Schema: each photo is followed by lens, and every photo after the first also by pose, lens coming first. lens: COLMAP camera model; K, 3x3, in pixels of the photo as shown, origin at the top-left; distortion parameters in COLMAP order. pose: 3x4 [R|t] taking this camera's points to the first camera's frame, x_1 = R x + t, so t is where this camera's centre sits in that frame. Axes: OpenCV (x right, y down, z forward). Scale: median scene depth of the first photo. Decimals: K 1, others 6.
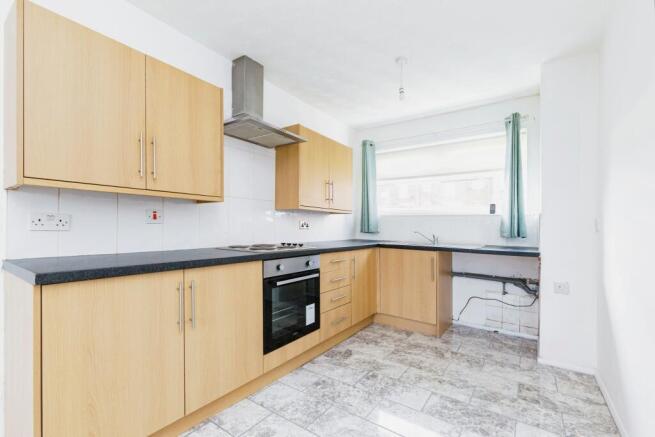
lens RADIAL K [[285.7, 0, 329.3], [0, 285.7, 222.8], [0, 0, 1]] dist [-0.001991, -0.000034]
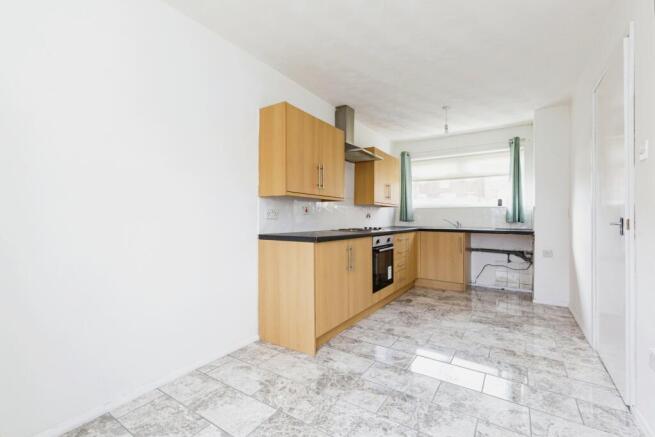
lens RADIAL K [[285.7, 0, 330.9], [0, 285.7, 216.7], [0, 0, 1]] dist [-0.001991, -0.000034]
pose [[0.999406, -0.009555, 0.033102, -0.385959], [0.009262, 0.999916, 0.009018, 0.000372], [-0.033186, -0.008706, 0.999411, -0.475684]]
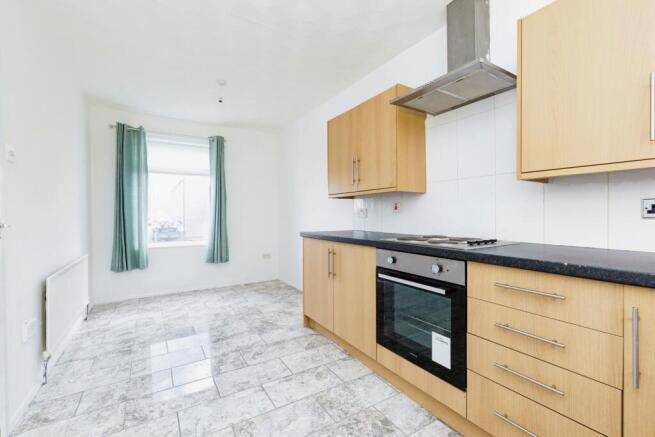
lens RADIAL K [[285.7, 0, 329.4], [0, 285.7, 220.0], [0, 0, 1]] dist [-0.001991, -0.000034]
pose [[-0.387506, 0.004480, -0.921856, 0.556279], [0.005192, 0.999983, 0.002677, 0.023185], [0.921853, -0.003749, -0.387523, 0.912981]]
